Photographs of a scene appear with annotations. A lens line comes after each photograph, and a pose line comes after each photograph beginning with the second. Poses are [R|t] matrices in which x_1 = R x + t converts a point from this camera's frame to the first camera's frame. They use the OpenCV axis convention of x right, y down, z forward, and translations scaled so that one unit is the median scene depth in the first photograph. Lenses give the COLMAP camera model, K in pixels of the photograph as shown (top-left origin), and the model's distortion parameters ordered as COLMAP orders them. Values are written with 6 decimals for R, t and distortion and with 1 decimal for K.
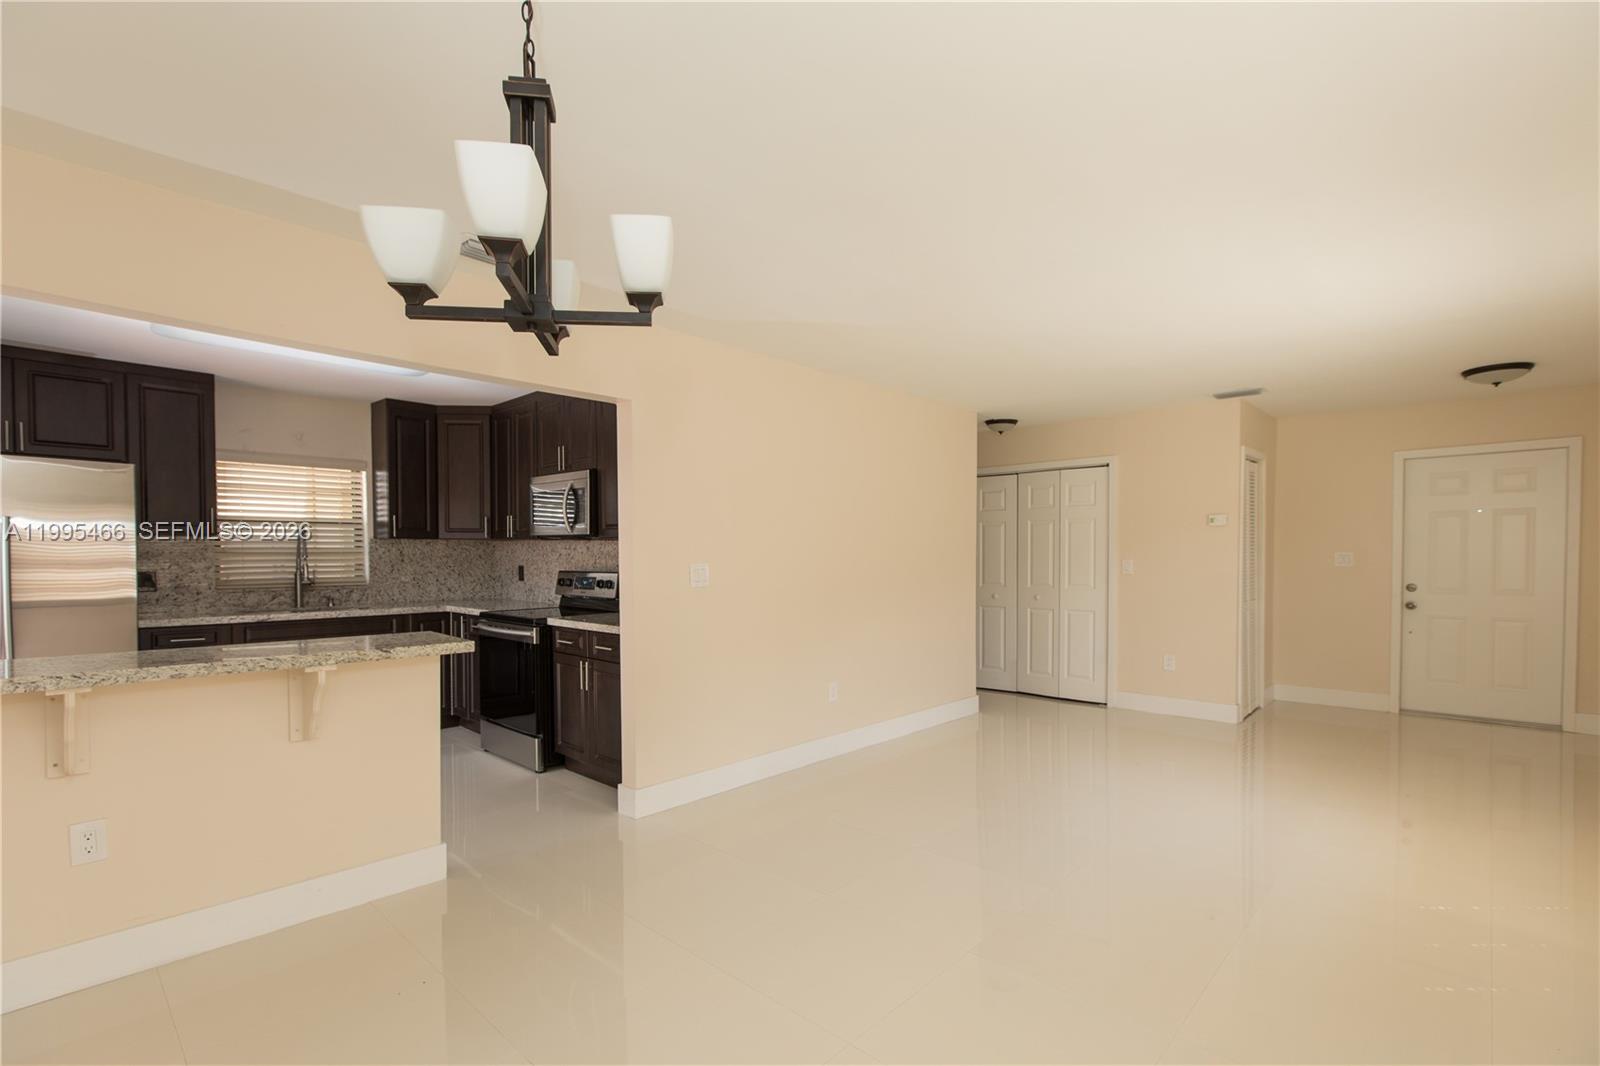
lens RADIAL K [[711.3, 0, 797.2], [0, 711.3, 576.3], [0, 0, 1]] dist [-0.000395, 0.000076]
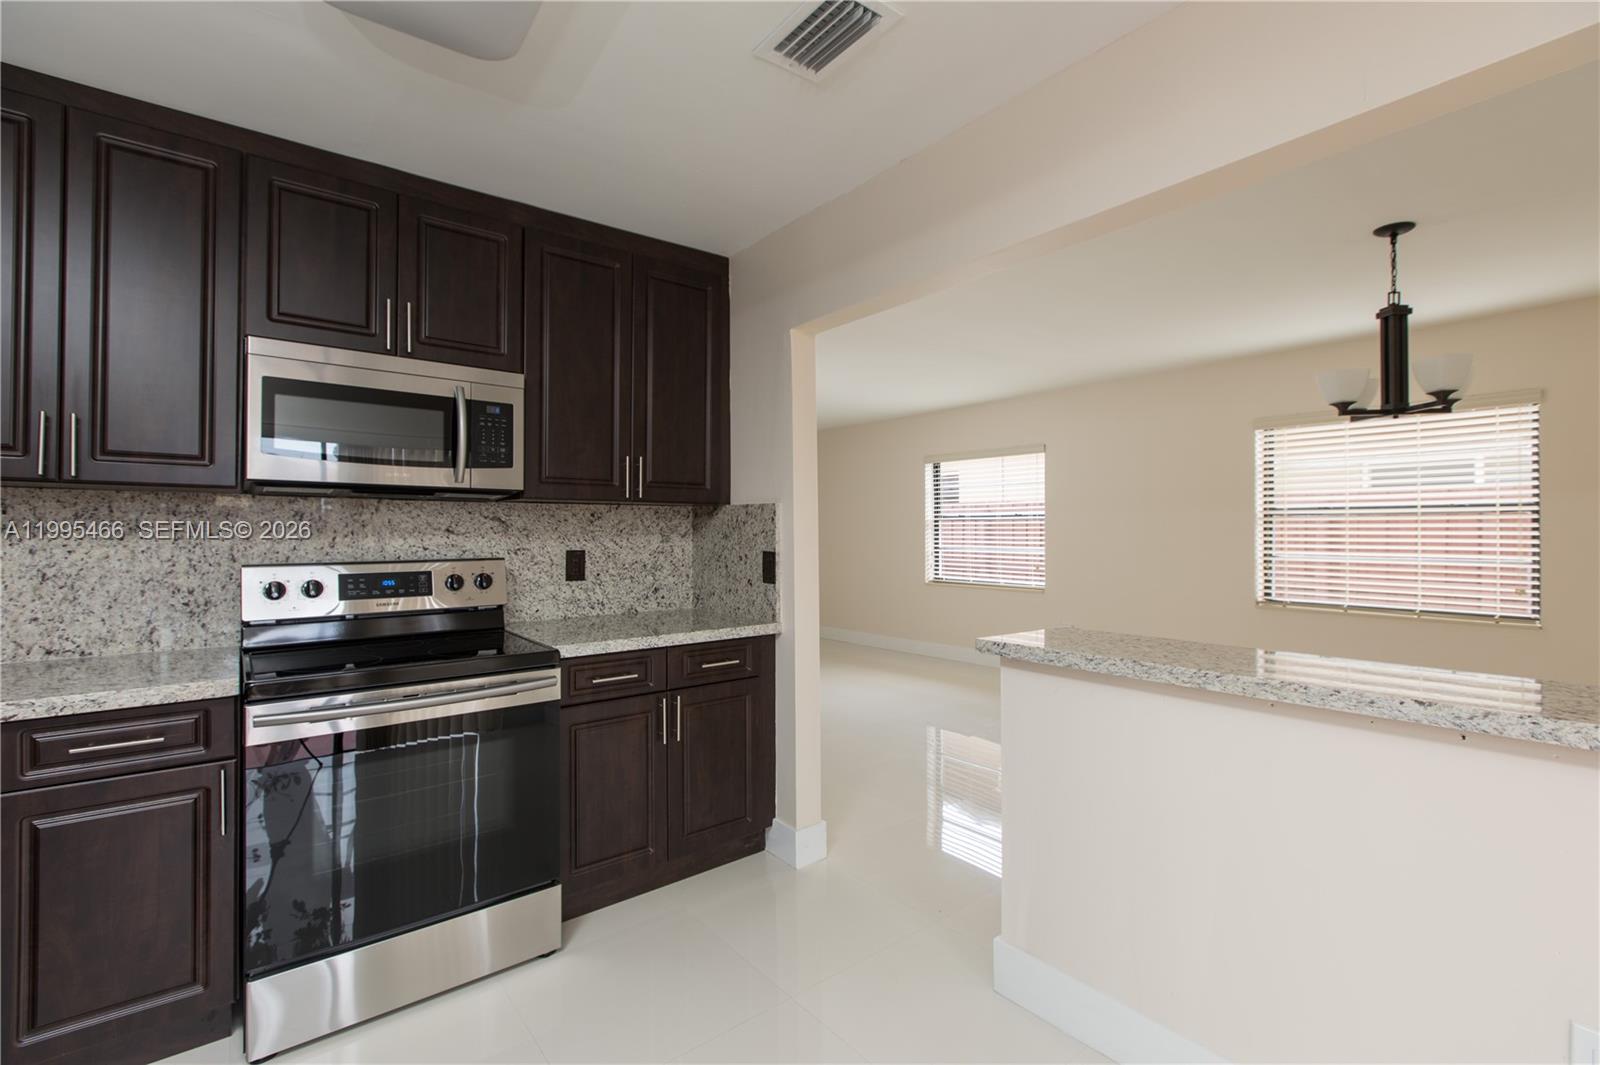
lens RADIAL K [[711.3, 0, 809.5], [0, 711.3, 524.1], [0, 0, 1]] dist [-0.000395, 0.000076]
pose [[0.165081, 0.006108, 0.986261, -0.715026], [0.033268, 0.999377, -0.011758, -0.016365], [-0.985719, 0.034752, 0.164775, 0.612652]]
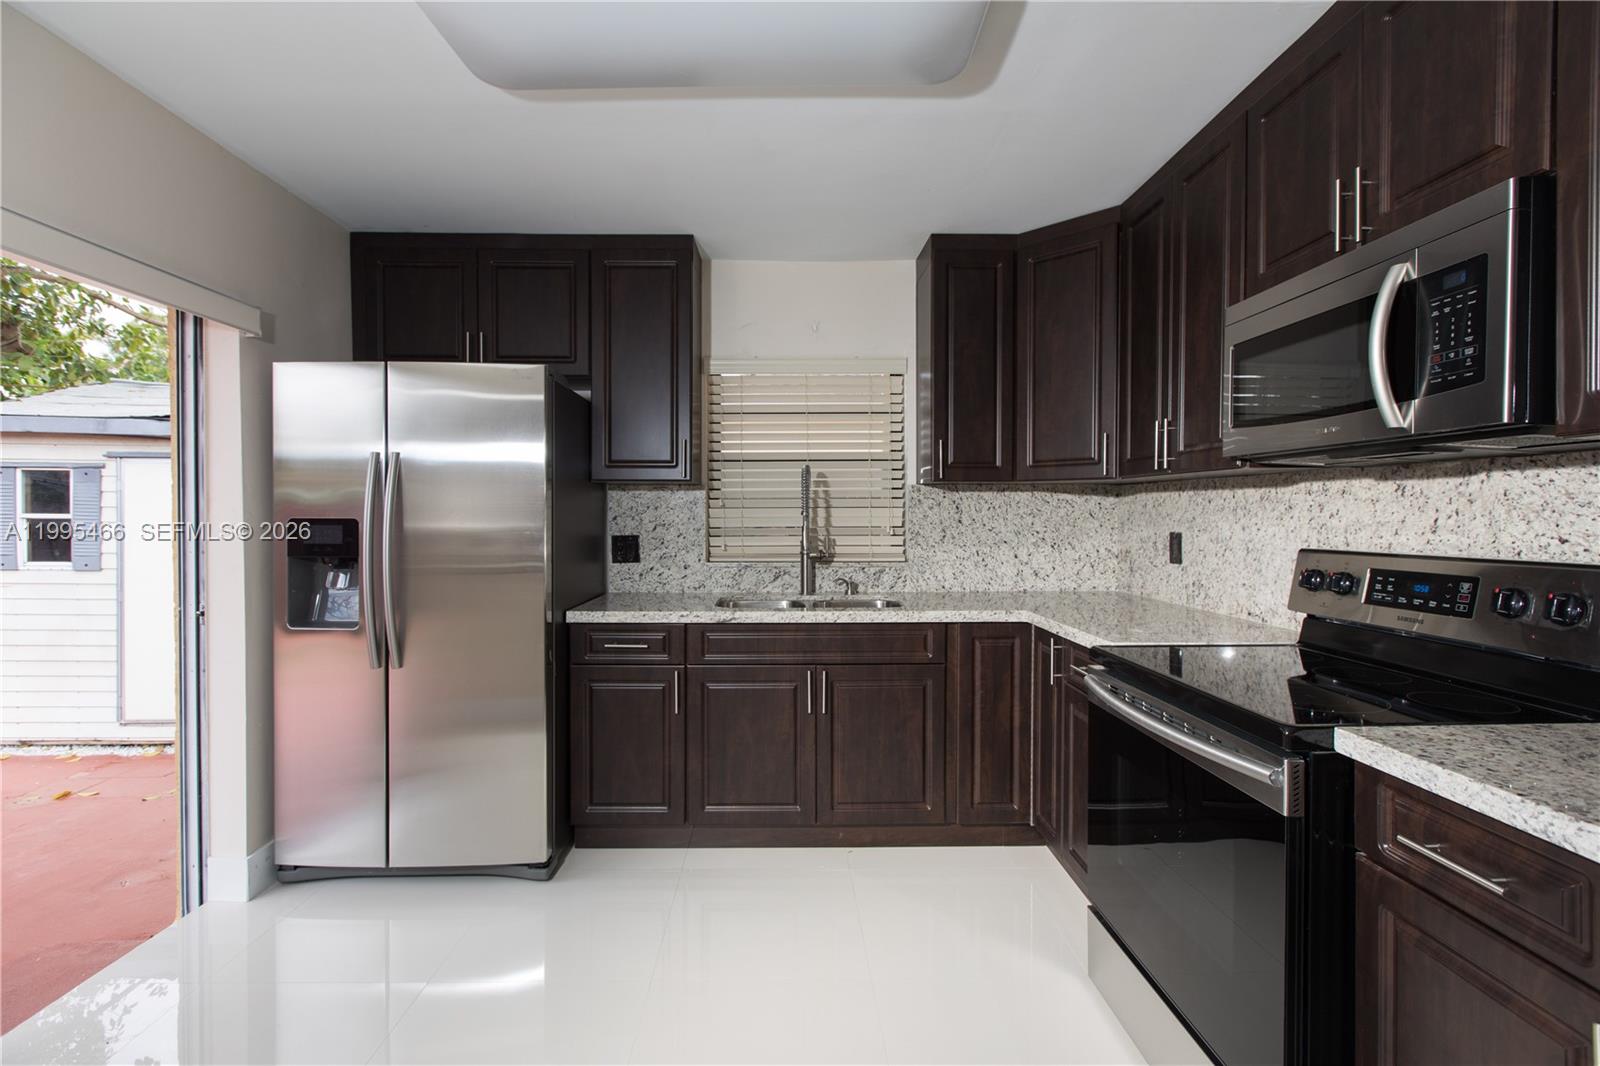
lens RADIAL K [[711.3, 0, 794.3], [0, 711.3, 526.9], [0, 0, 1]] dist [-0.000395, 0.000076]
pose [[0.689506, 0.008507, -0.724230, -0.250893], [-0.021495, 0.999731, -0.008721, -0.010276], [0.723961, 0.021581, 0.689503, 0.554392]]
